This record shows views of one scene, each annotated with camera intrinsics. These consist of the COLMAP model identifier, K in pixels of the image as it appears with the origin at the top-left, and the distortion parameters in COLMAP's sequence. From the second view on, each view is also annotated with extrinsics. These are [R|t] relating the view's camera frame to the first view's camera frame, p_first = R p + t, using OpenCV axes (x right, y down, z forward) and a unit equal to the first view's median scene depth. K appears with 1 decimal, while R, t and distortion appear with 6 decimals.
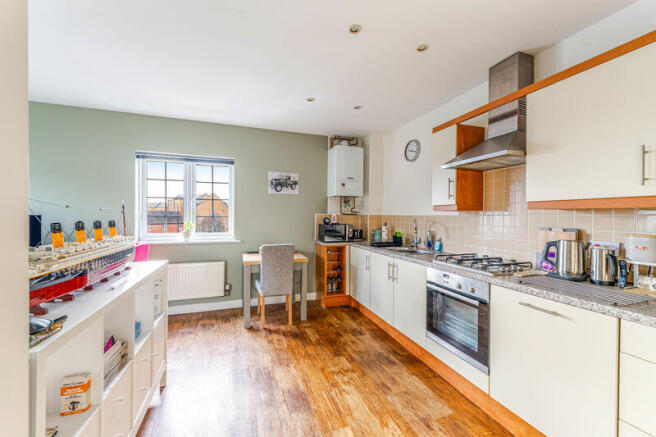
lens RADIAL K [[268.6, 0, 327.1], [0, 268.6, 216.3], [0, 0, 1]] dist [0.008298, -0.000338]
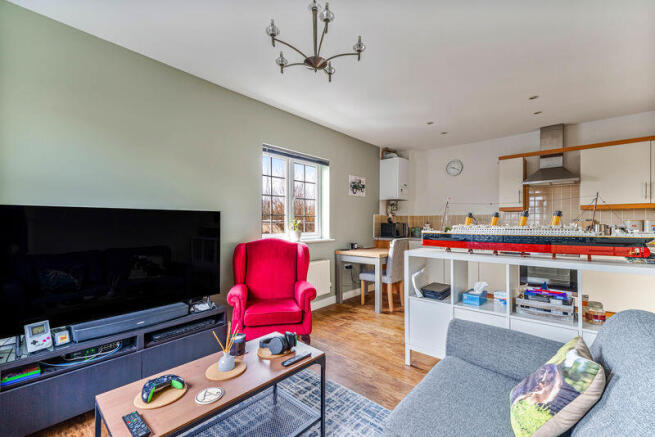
lens RADIAL K [[286.5, 0, 323.6], [0, 286.5, 220.6], [0, 0, 1]] dist [0.004266, 0.000362]
pose [[0.877232, -0.004199, 0.480049, -0.897213], [0.007460, 0.999960, -0.004886, 0.023264], [-0.480009, 0.007867, 0.877228, 0.042484]]
